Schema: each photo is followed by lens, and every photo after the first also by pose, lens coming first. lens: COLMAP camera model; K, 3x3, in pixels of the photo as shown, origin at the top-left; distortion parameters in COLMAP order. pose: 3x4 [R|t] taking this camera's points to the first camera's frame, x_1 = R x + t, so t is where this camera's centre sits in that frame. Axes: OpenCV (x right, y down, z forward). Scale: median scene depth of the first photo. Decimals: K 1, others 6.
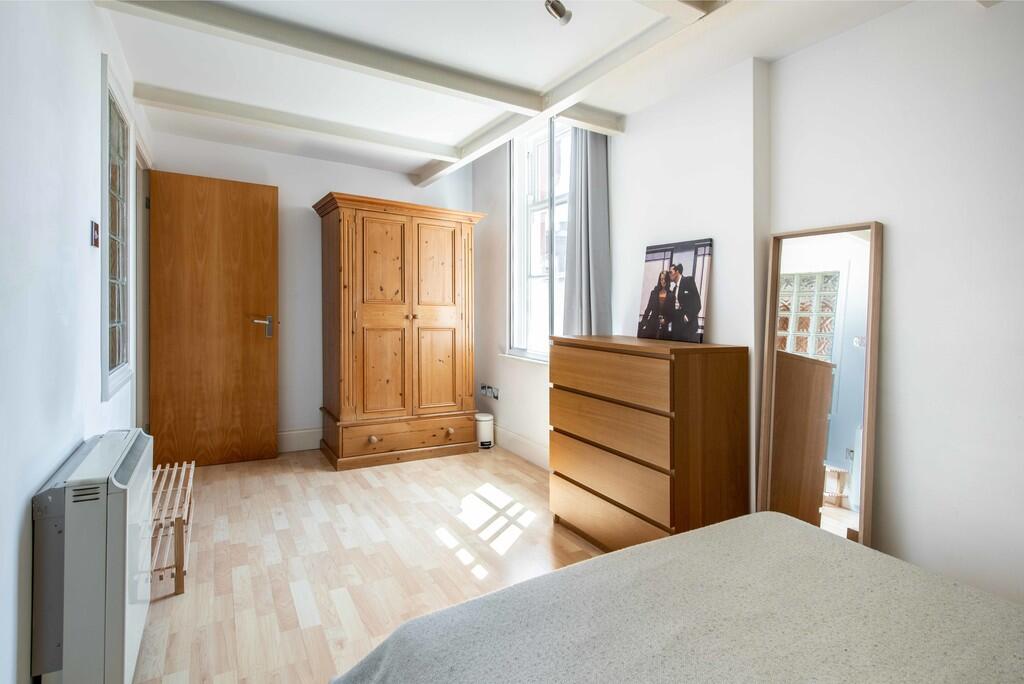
lens RADIAL K [[512.3, 0, 509.6], [0, 512.3, 319.9], [0, 0, 1]] dist [-0.000155, 0.000064]
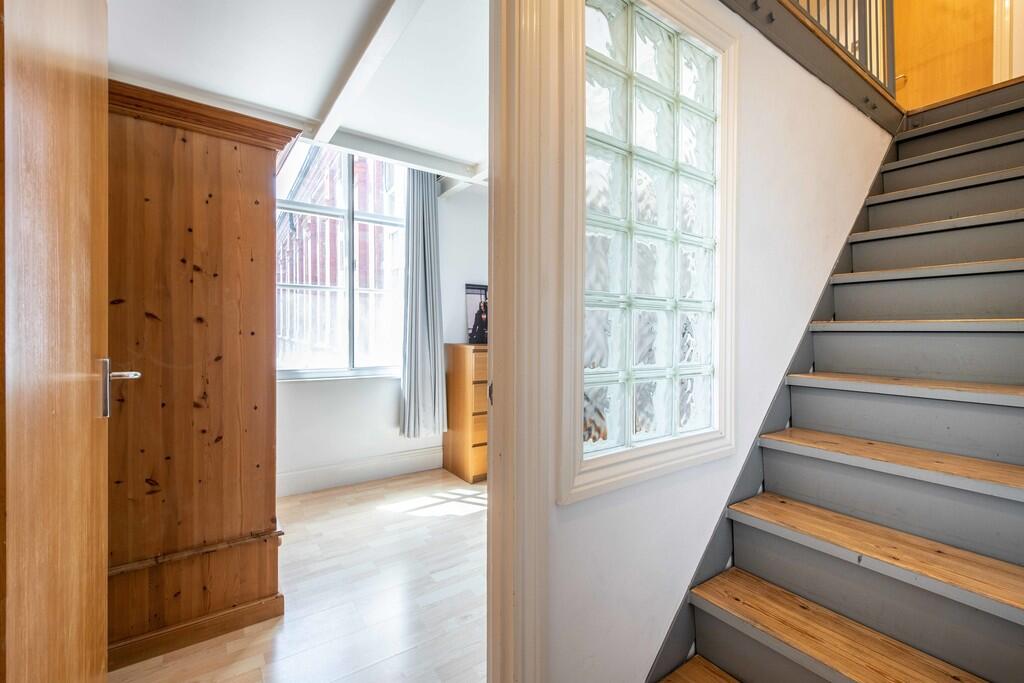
lens RADIAL K [[436.1, 0, 512.0], [0, 436.1, 341.5], [0, 0, 1]] dist [0.023538, 0.000009]
pose [[-0.093305, -0.061204, 0.993755, -1.120534], [0.017337, 0.997858, 0.063084, -0.054389], [-0.995487, 0.023114, -0.092044, 1.049225]]
